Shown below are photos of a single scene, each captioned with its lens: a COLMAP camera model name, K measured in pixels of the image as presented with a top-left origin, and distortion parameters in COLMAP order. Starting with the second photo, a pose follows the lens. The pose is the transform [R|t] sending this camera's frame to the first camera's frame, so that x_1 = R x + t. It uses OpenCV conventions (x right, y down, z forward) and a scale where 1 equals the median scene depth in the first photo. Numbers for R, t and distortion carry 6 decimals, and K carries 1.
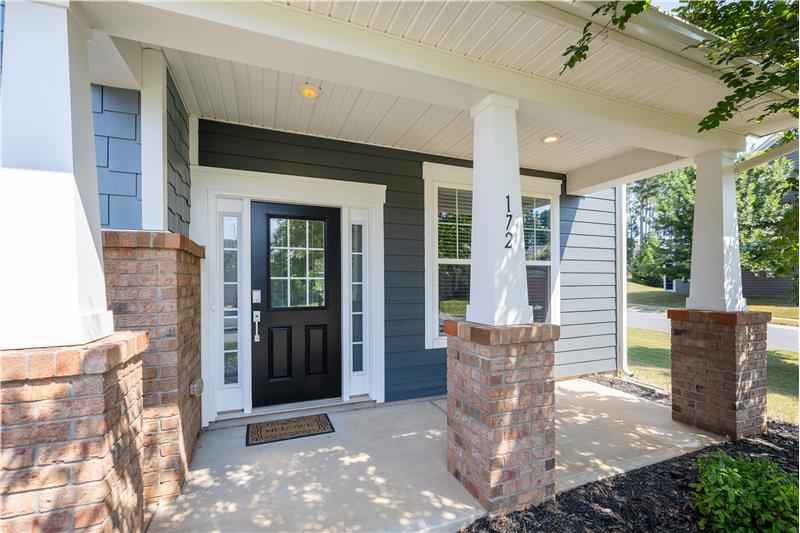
lens RADIAL K [[348.4, 0, 394.8], [0, 348.4, 288.0], [0, 0, 1]] dist [-0.000606, -0.000096]
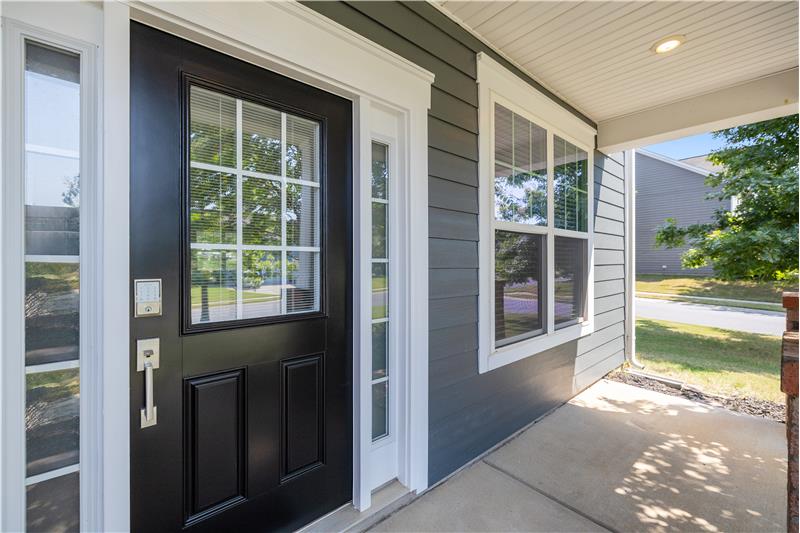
lens RADIAL K [[340.8, 0, 396.4], [0, 340.8, 262.9], [0, 0, 1]] dist [-0.002388, -0.000325]
pose [[0.944734, 0.000586, 0.327839, -0.245635], [0.003288, 0.999931, -0.011262, -0.004829], [-0.327823, 0.011718, 0.944667, 0.534468]]
